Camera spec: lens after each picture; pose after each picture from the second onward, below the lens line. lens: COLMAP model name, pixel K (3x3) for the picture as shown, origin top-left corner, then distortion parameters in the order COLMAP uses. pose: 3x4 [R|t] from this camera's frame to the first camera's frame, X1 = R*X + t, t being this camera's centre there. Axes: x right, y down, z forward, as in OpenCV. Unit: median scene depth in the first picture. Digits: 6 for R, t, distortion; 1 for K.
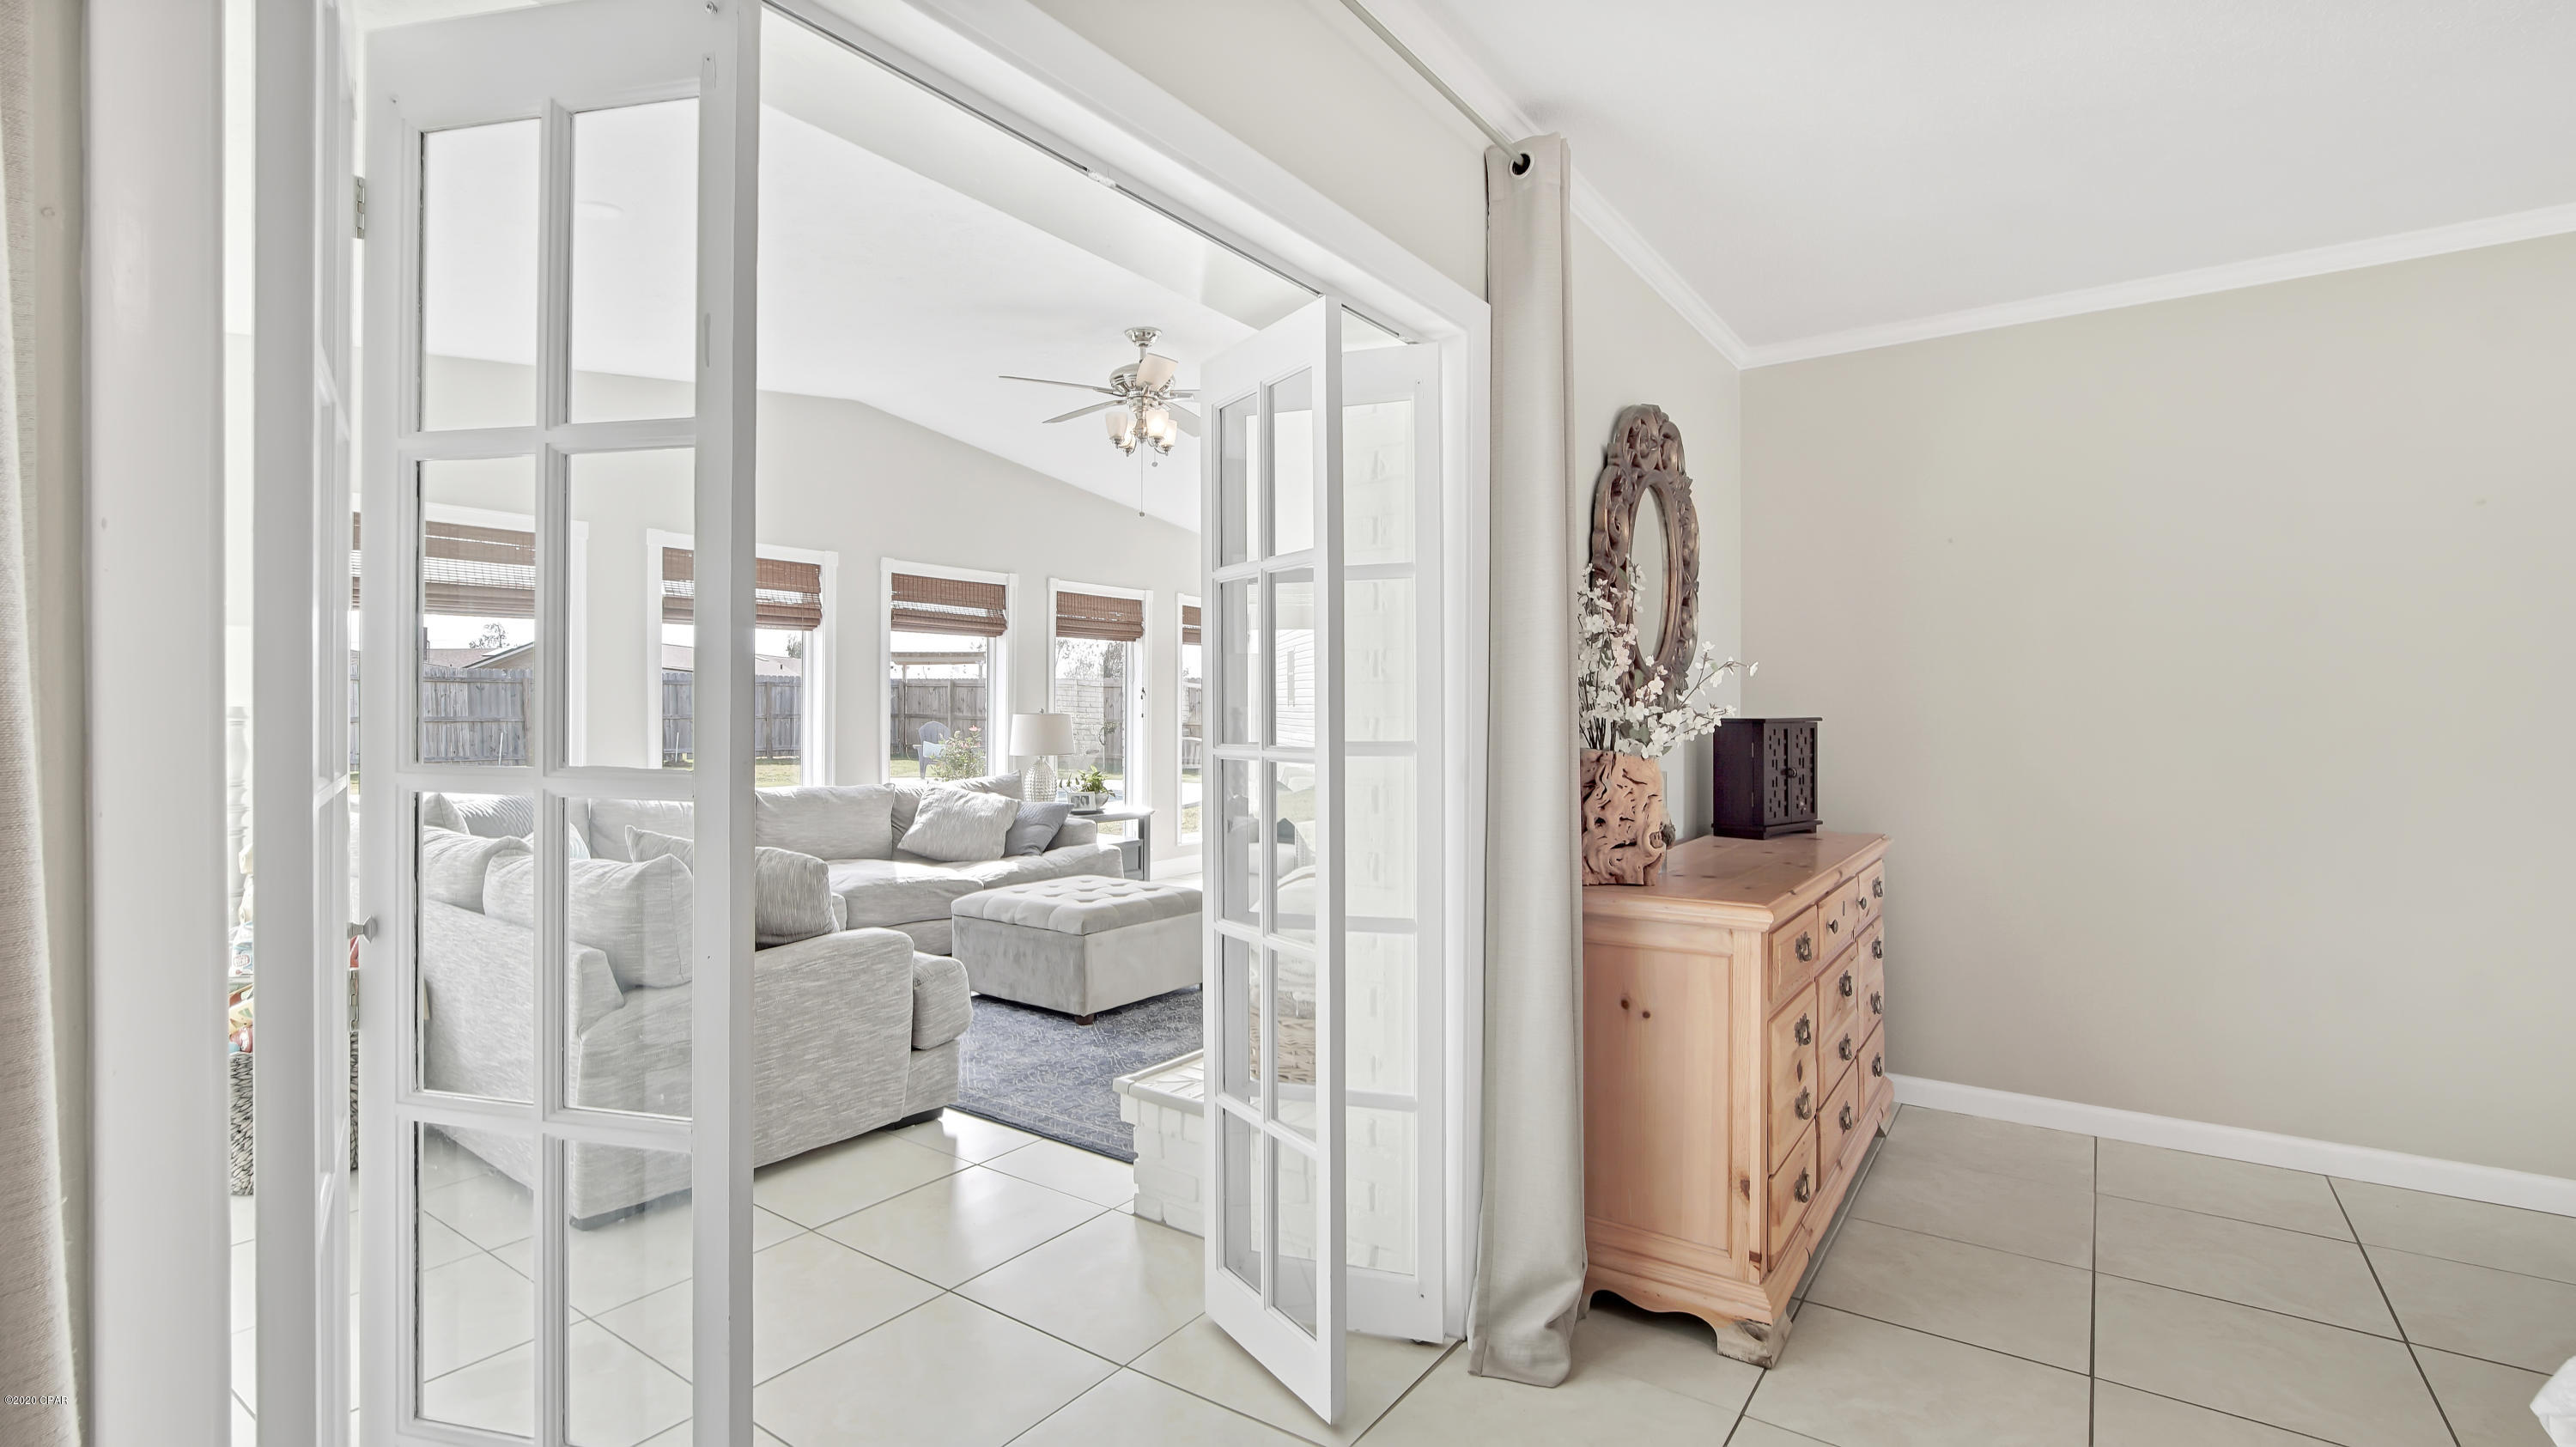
lens RADIAL K [[1197.0, 0, 1301.5], [0, 1197.0, 706.1], [0, 0, 1]] dist [-0.004615, 0.000726]
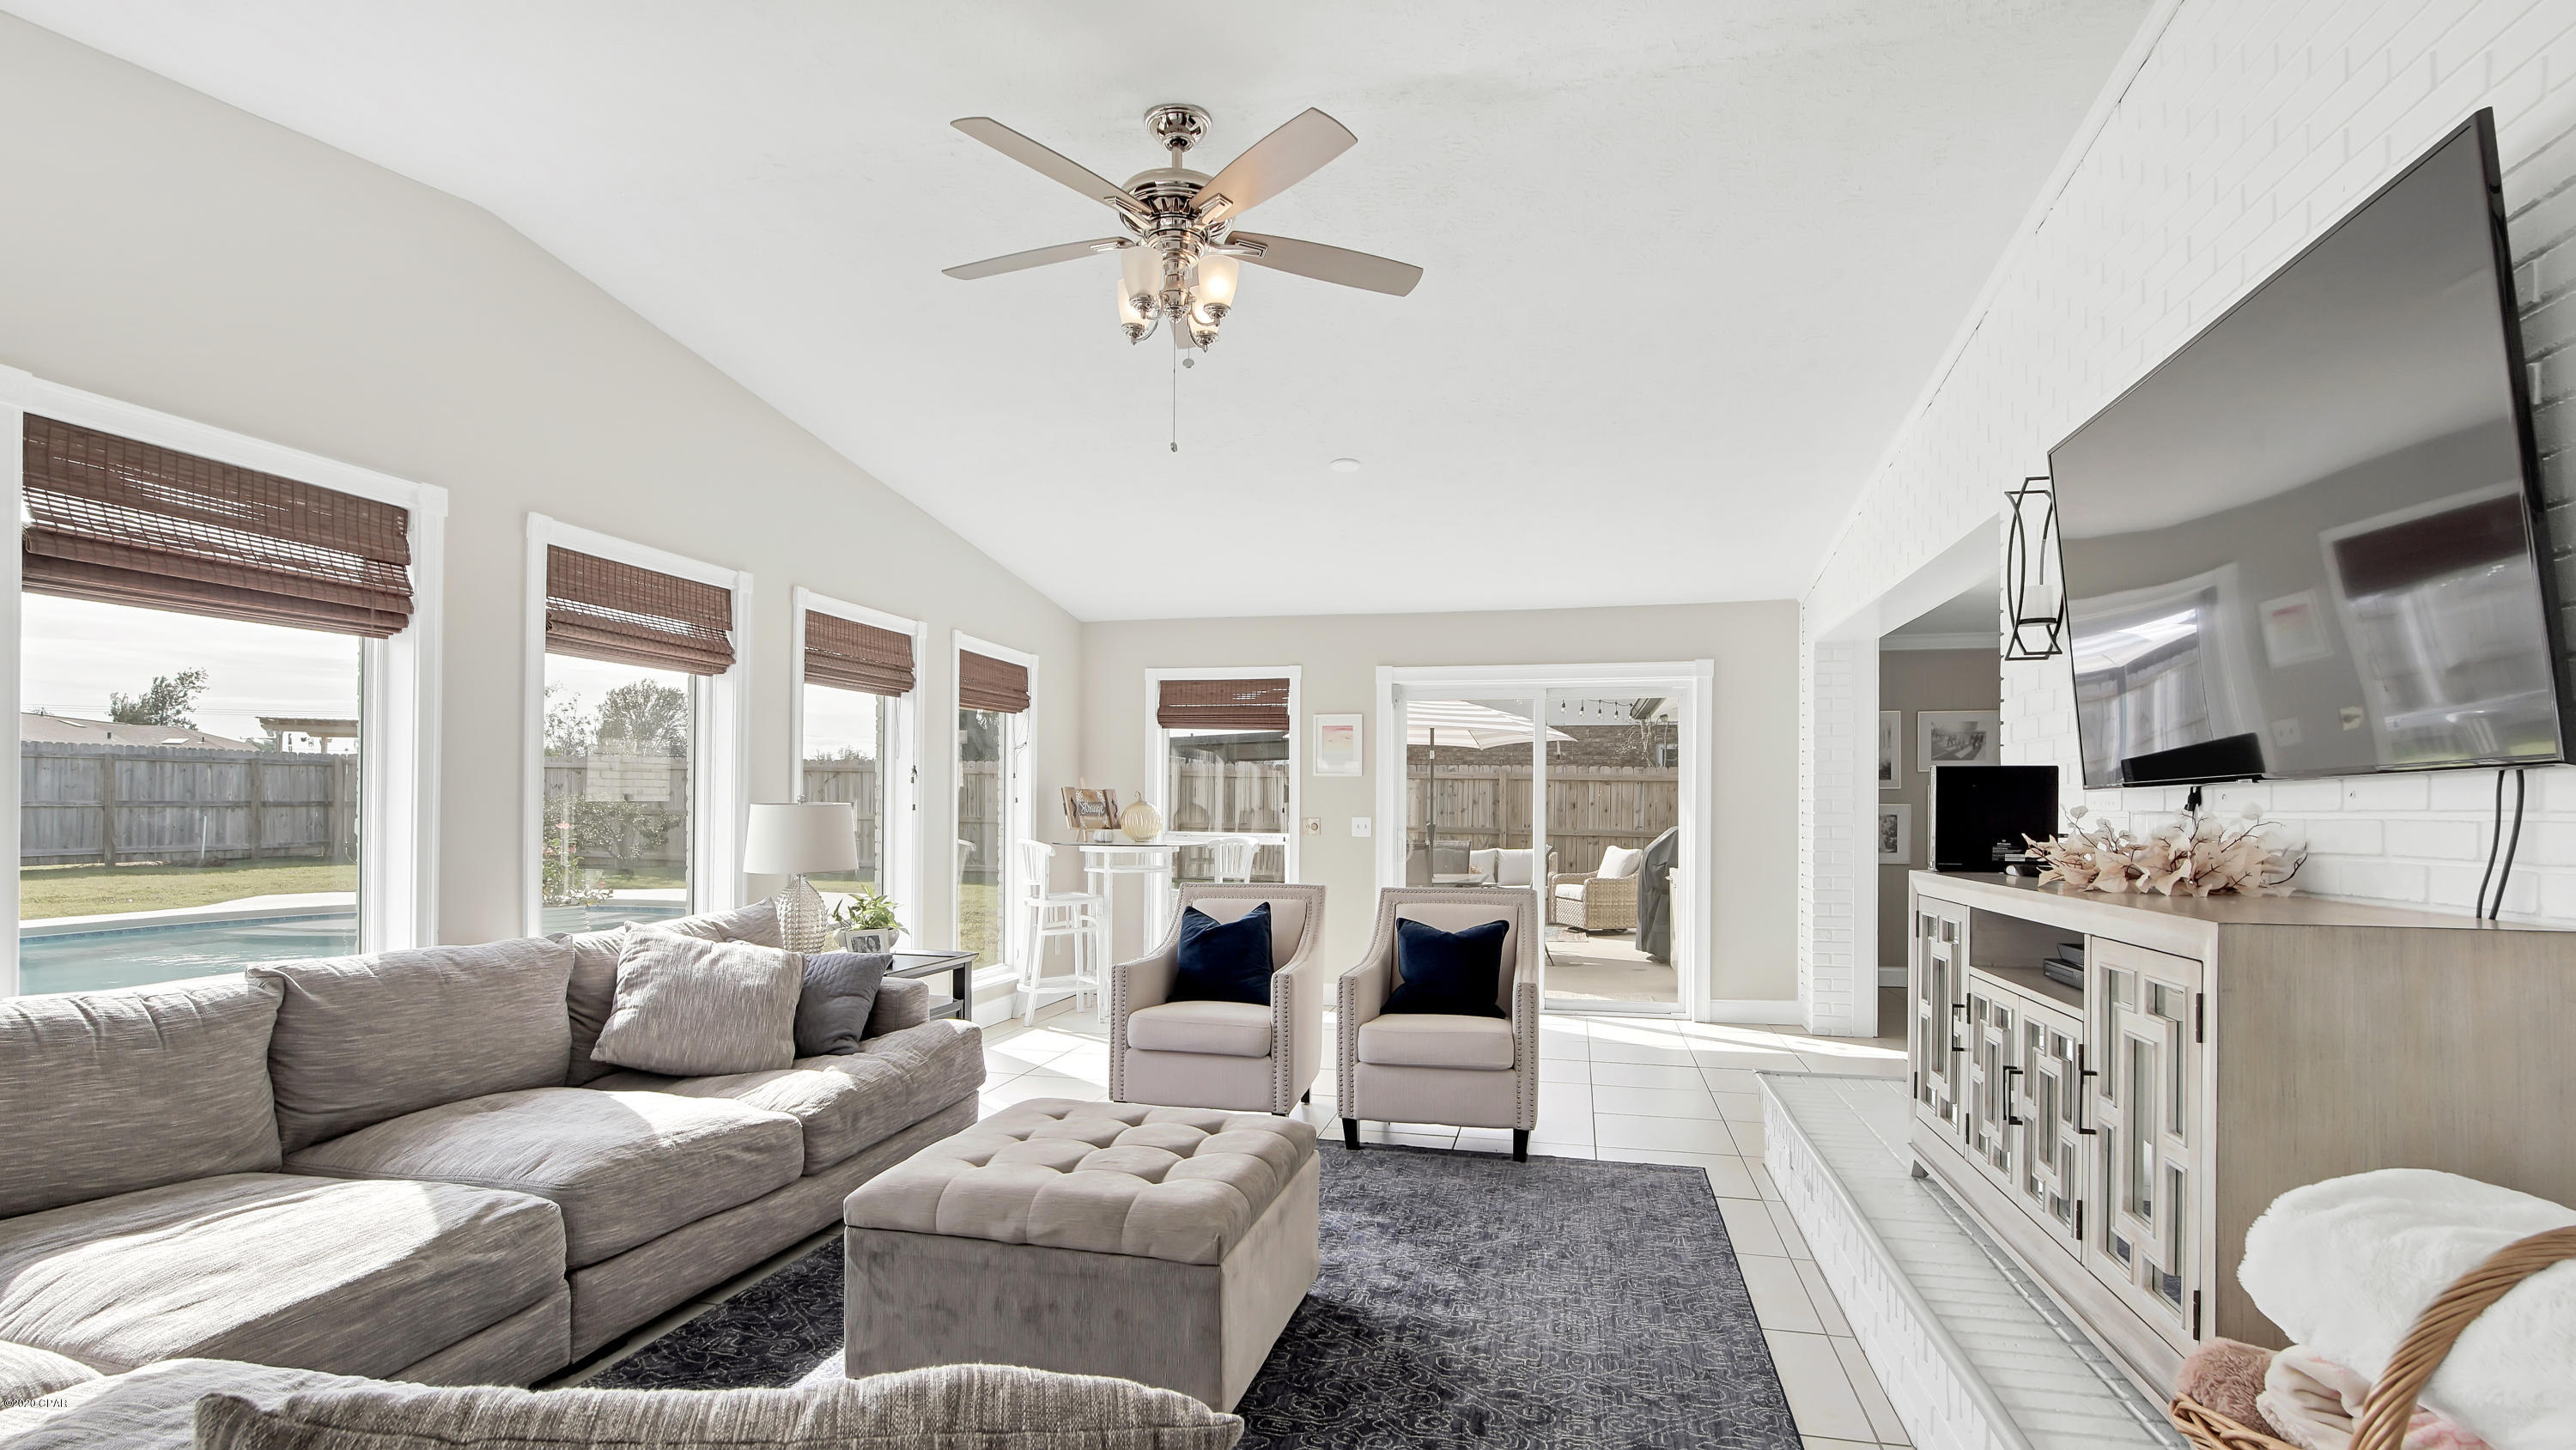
lens RADIAL K [[1196.8, 0, 1275.6], [0, 1196.8, 803.6], [0, 0, 1]] dist [-0.004615, 0.000726]
pose [[0.929311, 0.005627, 0.369256, -0.328246], [-0.007472, 0.999966, 0.003567, 0.002812], [-0.369223, -0.006074, 0.929321, 0.522750]]
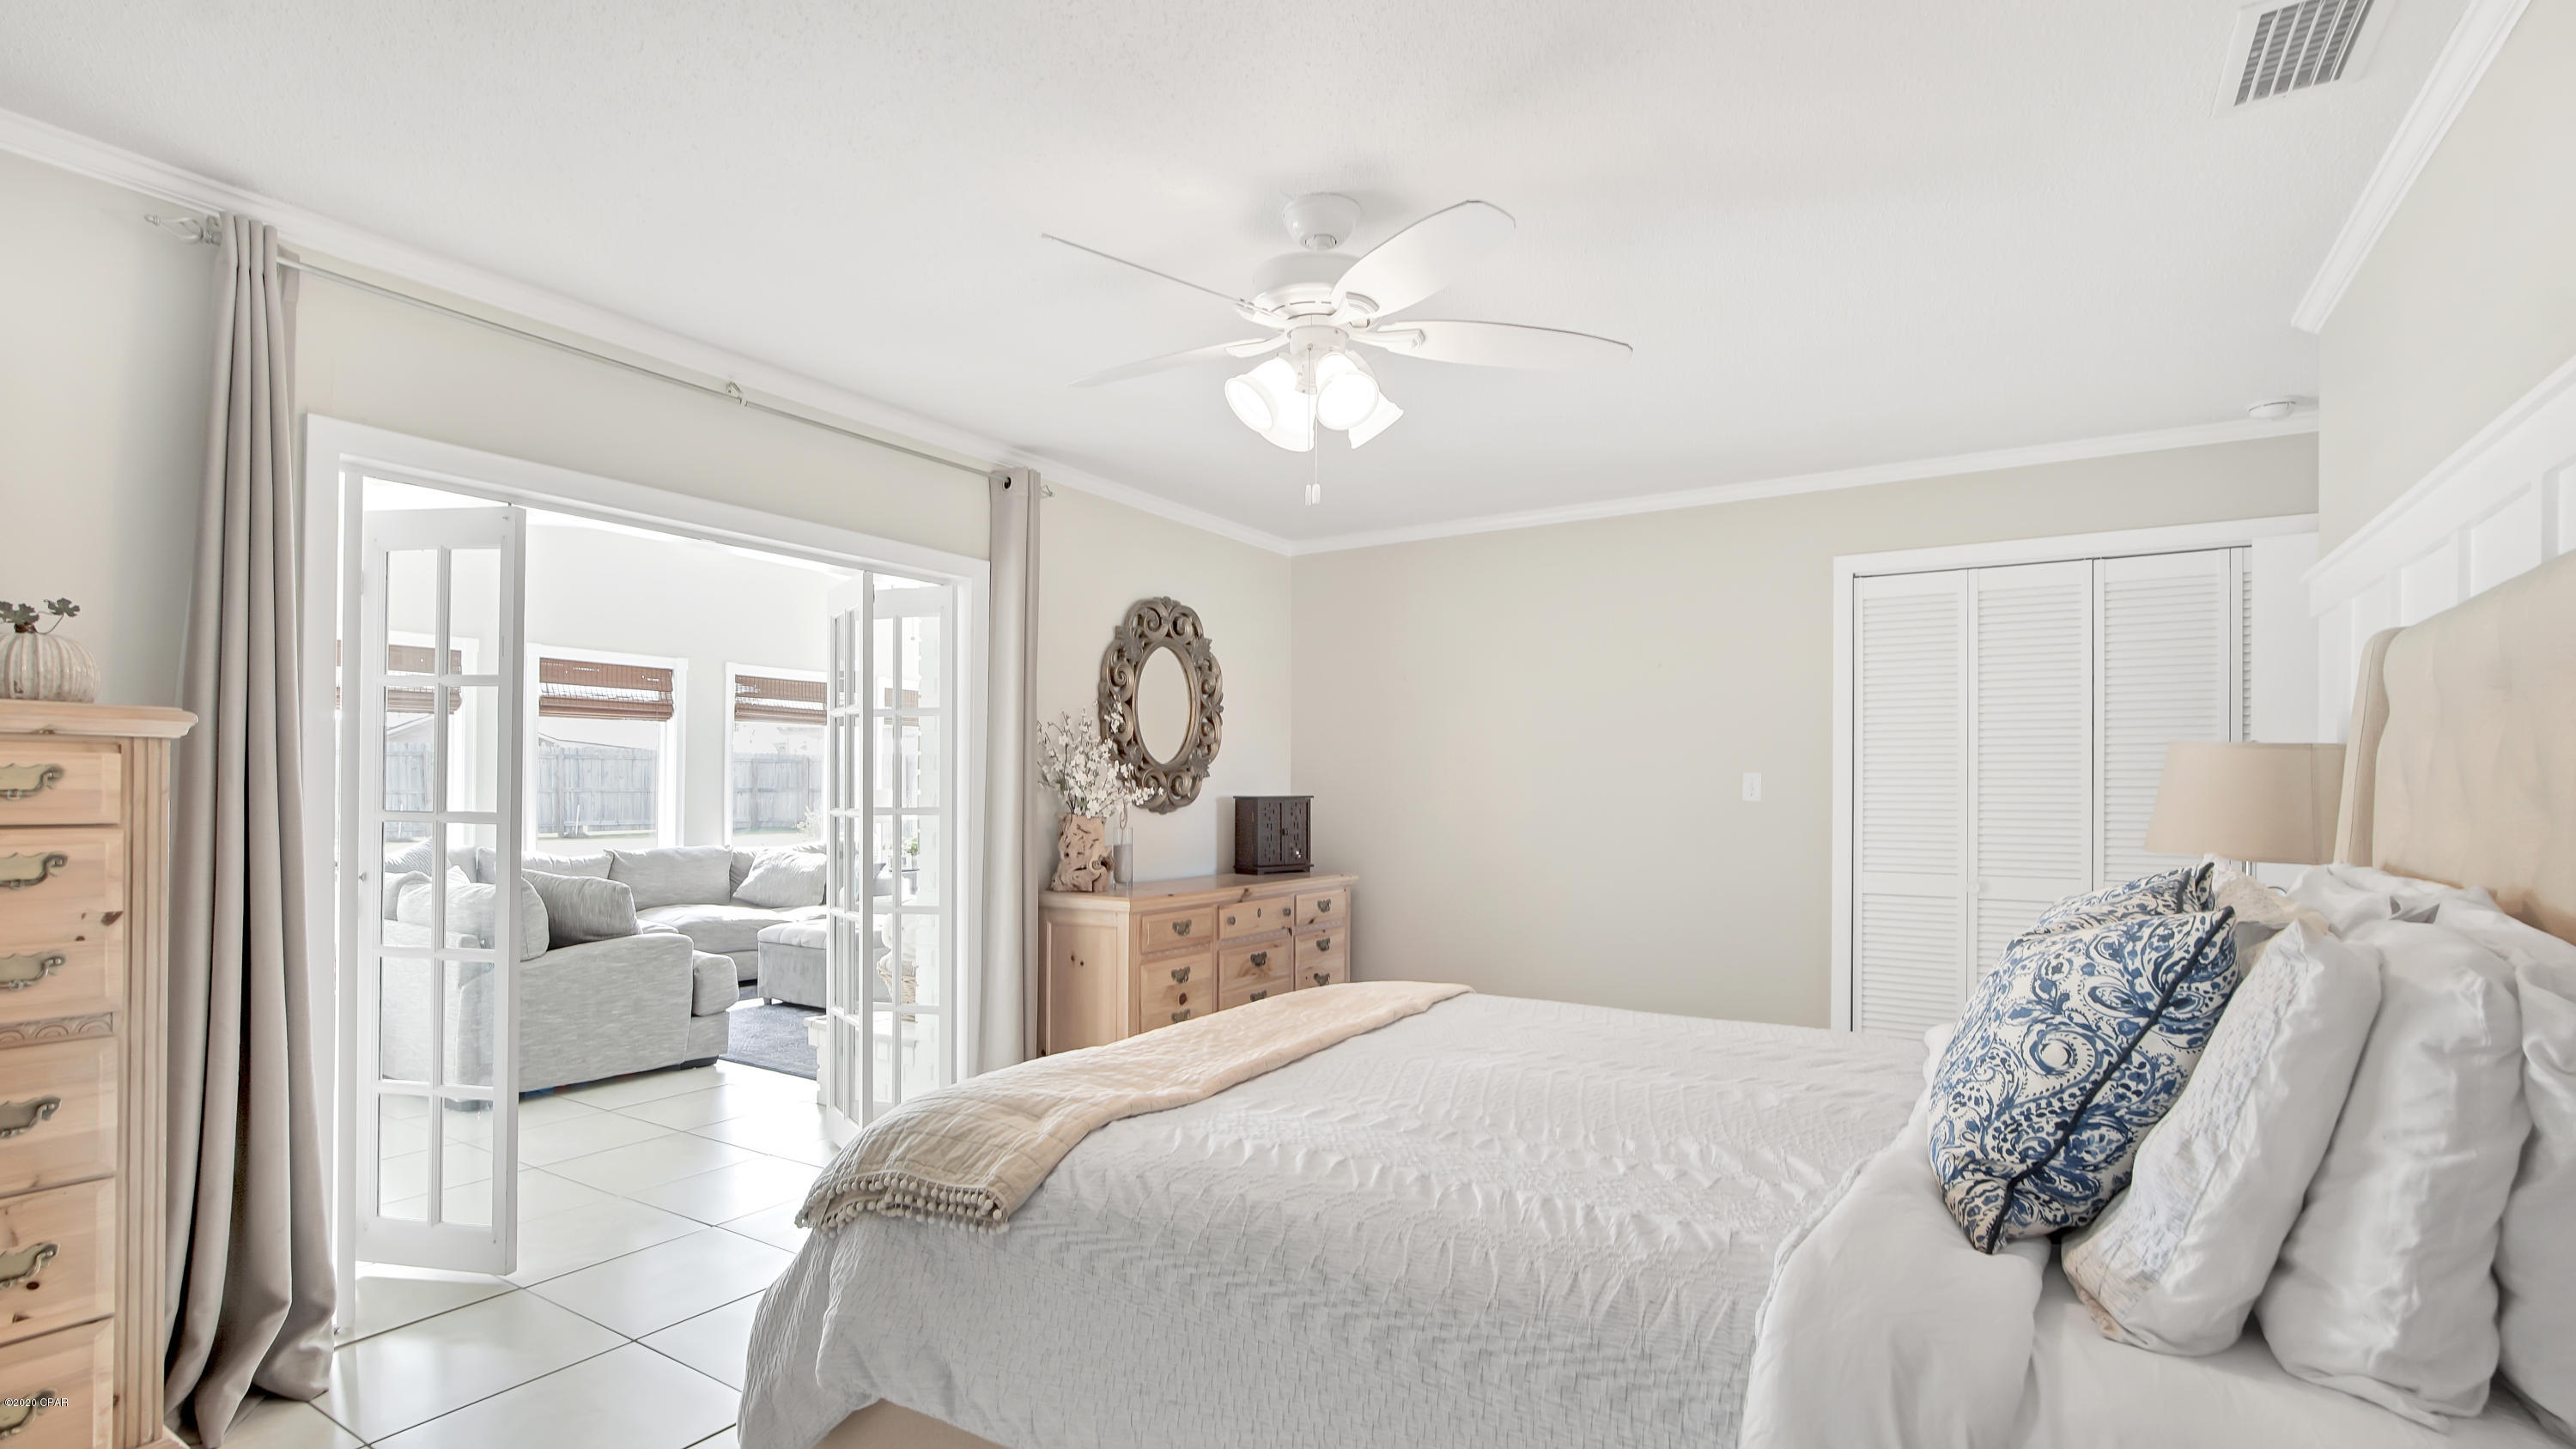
lens RADIAL K [[1196.8, 0, 1281.2], [0, 1196.8, 775.3], [0, 0, 1]] dist [-0.004615, 0.000726]
pose [[0.998977, 0.006054, 0.044811, 0.229137], [-0.005768, 0.999962, -0.006514, -0.004279], [-0.044849, 0.006249, 0.998974, -0.353599]]
